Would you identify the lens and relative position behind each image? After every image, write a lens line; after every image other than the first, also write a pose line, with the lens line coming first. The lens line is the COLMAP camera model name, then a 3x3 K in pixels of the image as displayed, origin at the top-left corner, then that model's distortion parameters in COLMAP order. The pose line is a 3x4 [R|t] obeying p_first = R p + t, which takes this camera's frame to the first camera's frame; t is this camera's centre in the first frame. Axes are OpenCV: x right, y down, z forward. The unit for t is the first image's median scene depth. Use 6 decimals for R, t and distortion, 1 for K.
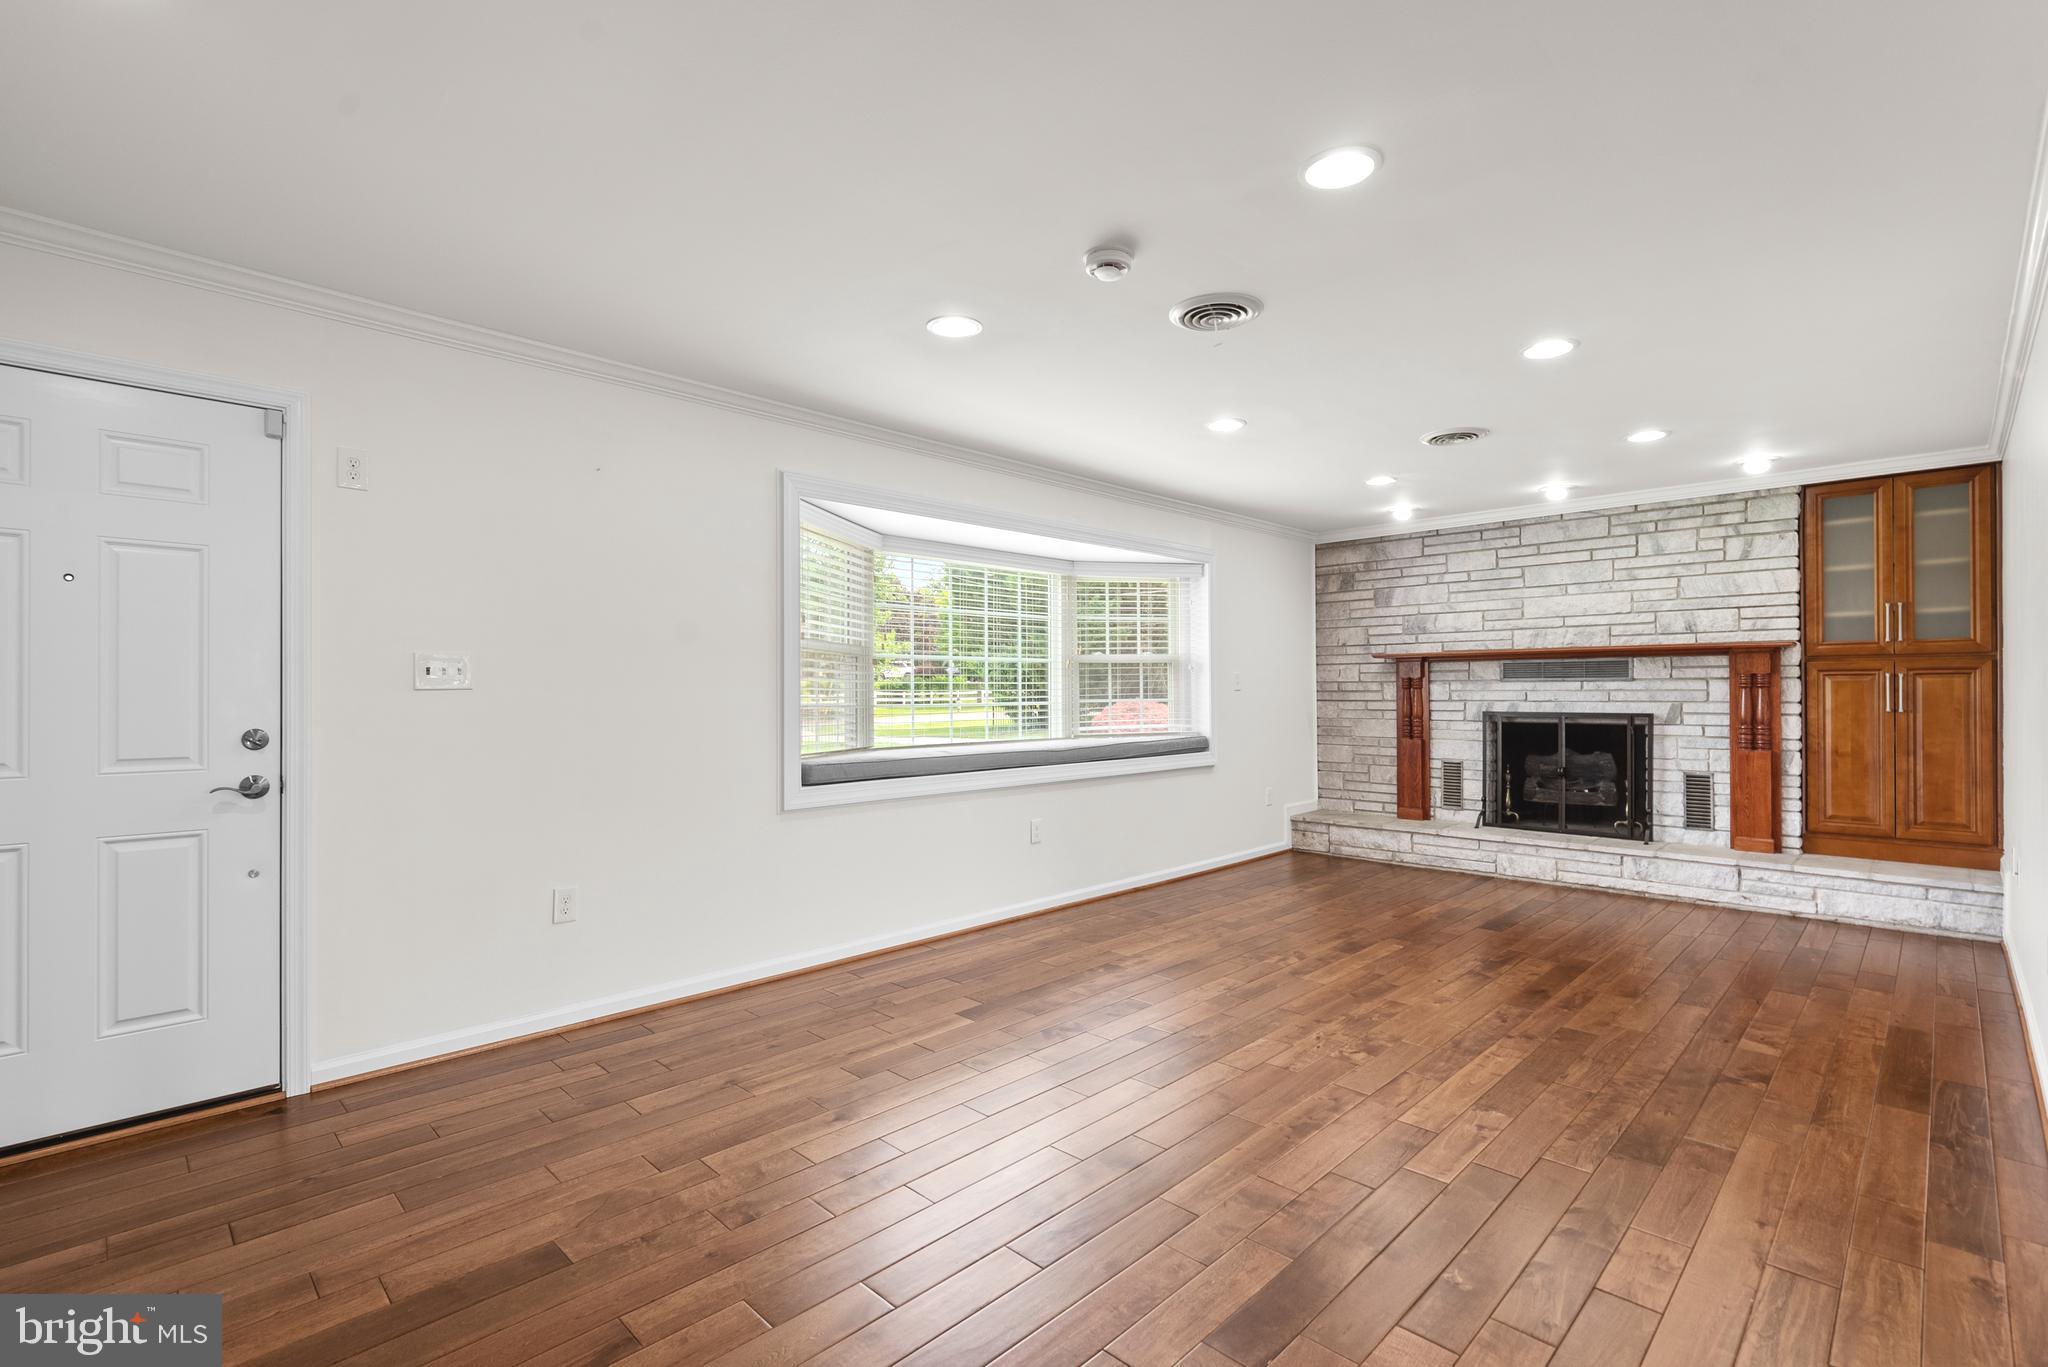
lens RADIAL K [[941.5, 0, 1030.7], [0, 941.5, 690.8], [0, 0, 1]] dist [-0.006611, 0.002364]
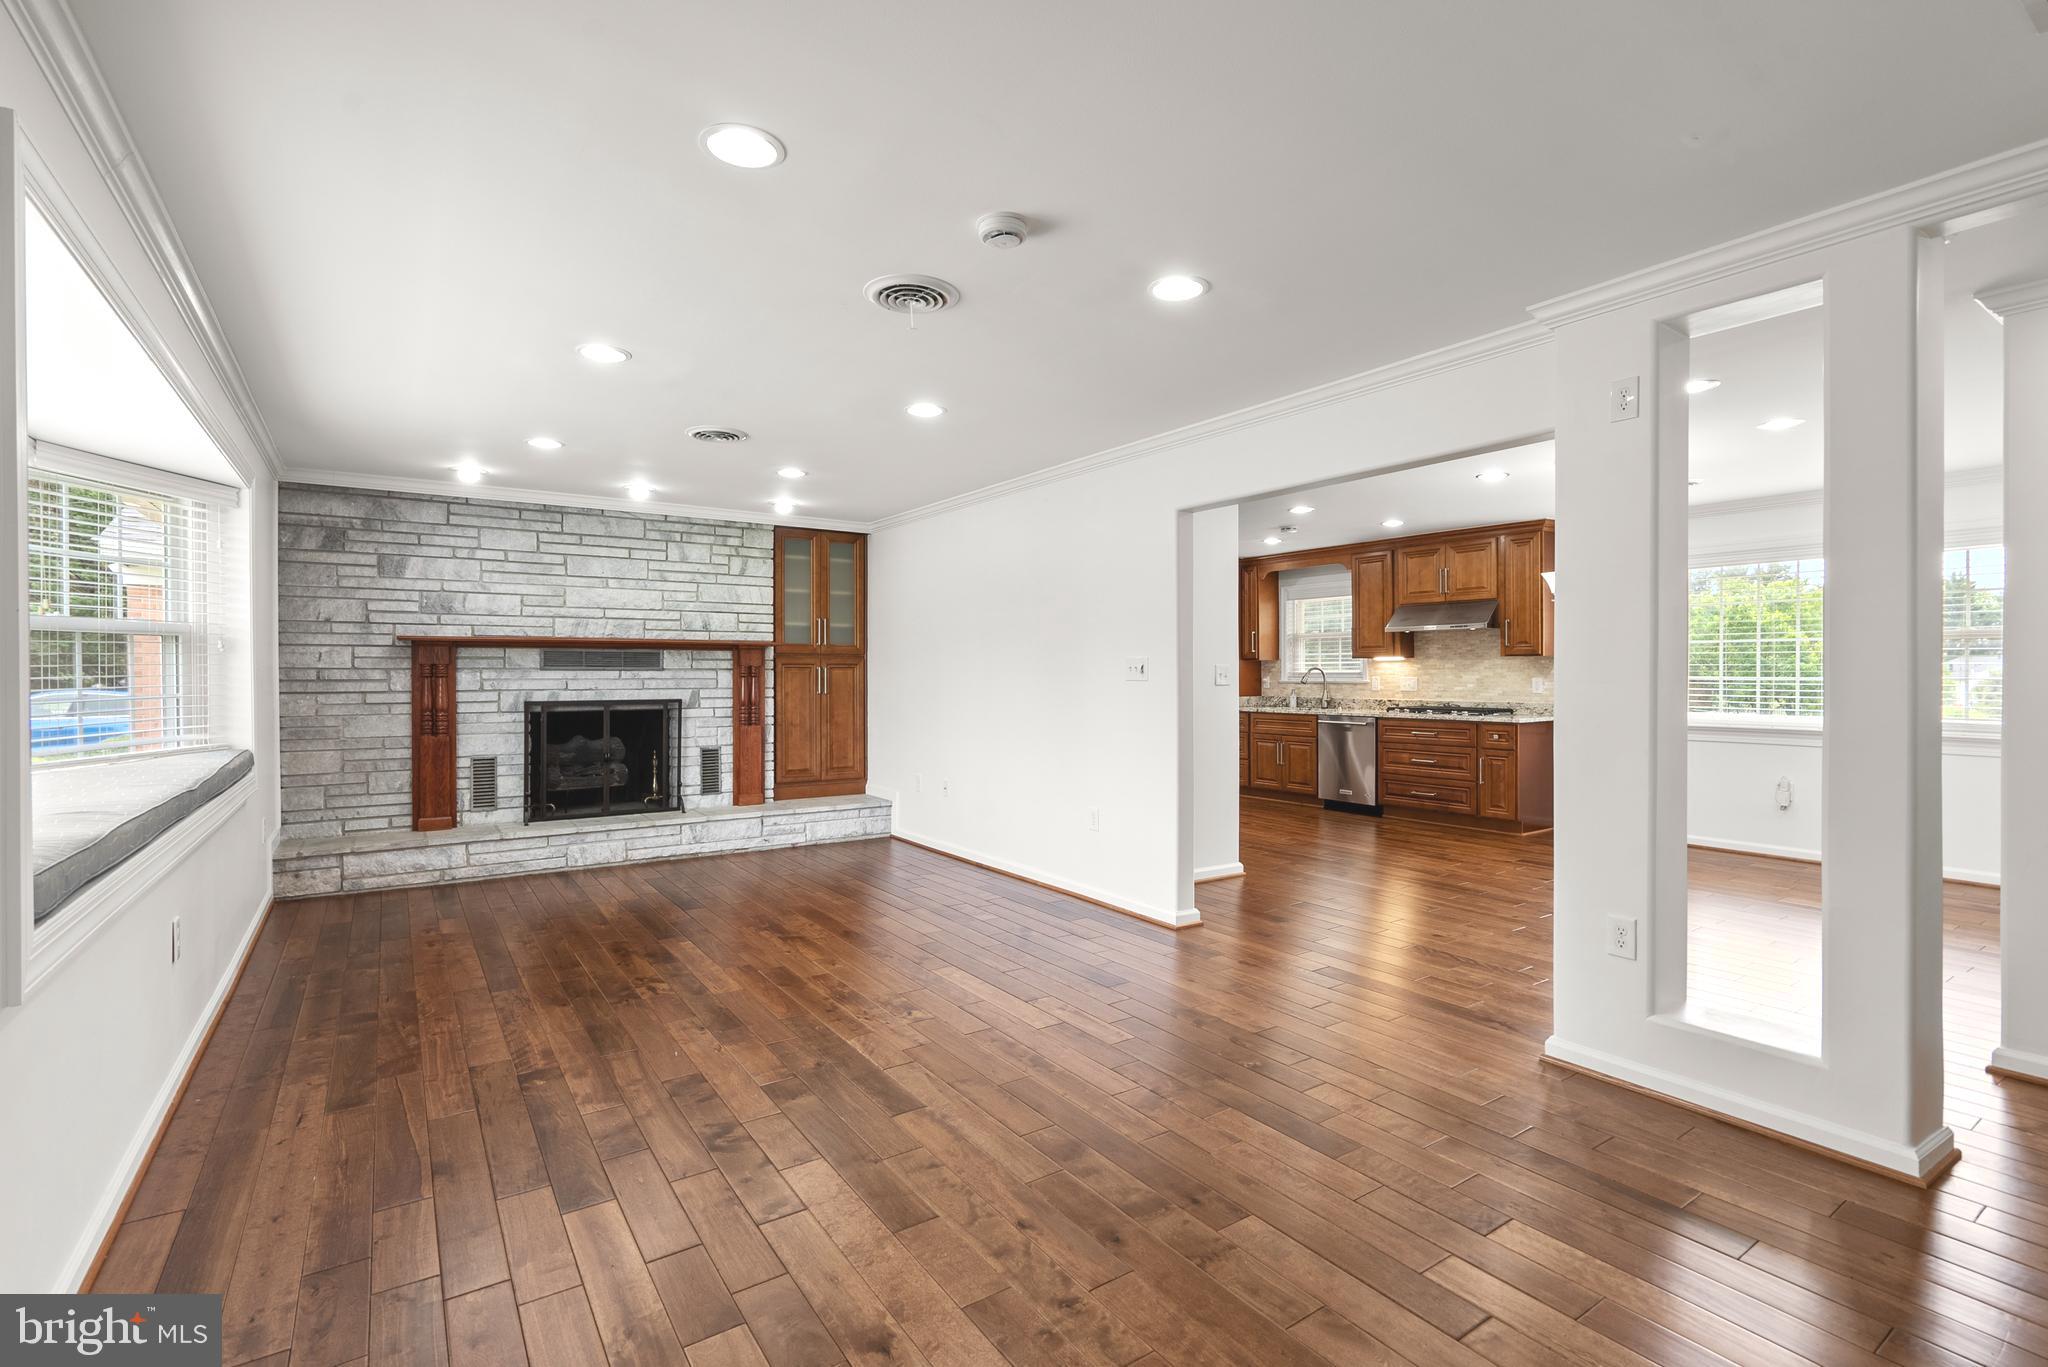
lens RADIAL K [[941.5, 0, 1016.4], [0, 941.5, 676.2], [0, 0, 1]] dist [-0.006611, 0.002364]
pose [[0.189583, 0.000605, 0.981864, -0.392875], [0.000201, 1.000000, -0.000655, -0.003150], [-0.981865, 0.000321, 0.189583, 0.375347]]
